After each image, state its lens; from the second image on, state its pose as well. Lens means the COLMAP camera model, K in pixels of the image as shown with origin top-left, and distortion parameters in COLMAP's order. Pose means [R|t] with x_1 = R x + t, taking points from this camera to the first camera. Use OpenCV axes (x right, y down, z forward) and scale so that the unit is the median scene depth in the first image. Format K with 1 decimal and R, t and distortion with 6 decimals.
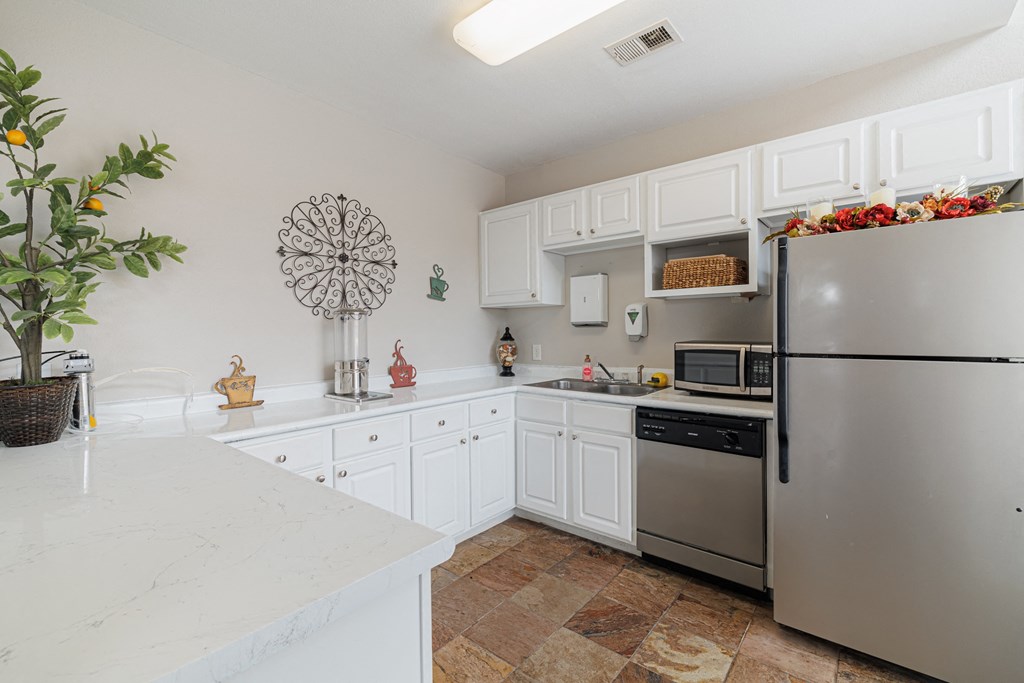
lens RADIAL K [[432.5, 0, 510.4], [0, 432.5, 337.3], [0, 0, 1]] dist [-0.000074, 0.000238]
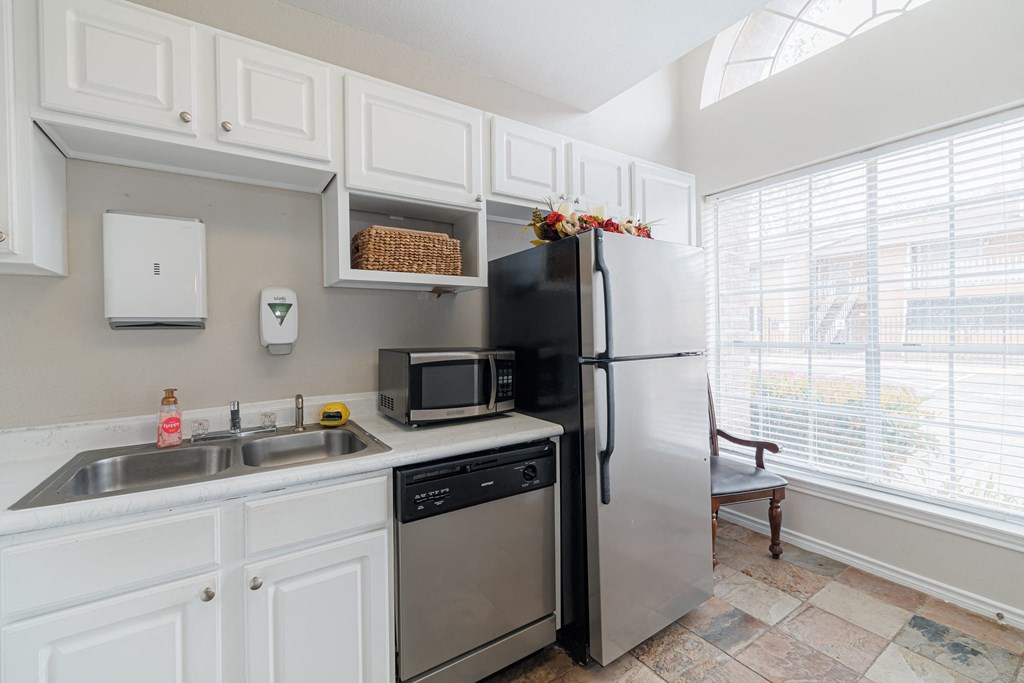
lens RADIAL K [[432.5, 0, 510.3], [0, 432.5, 333.9], [0, 0, 1]] dist [-0.000074, 0.000238]
pose [[0.296346, -0.007388, 0.955052, -0.189219], [0.020466, 0.999790, 0.001383, -0.013899], [-0.954861, 0.019136, 0.296434, 0.624320]]
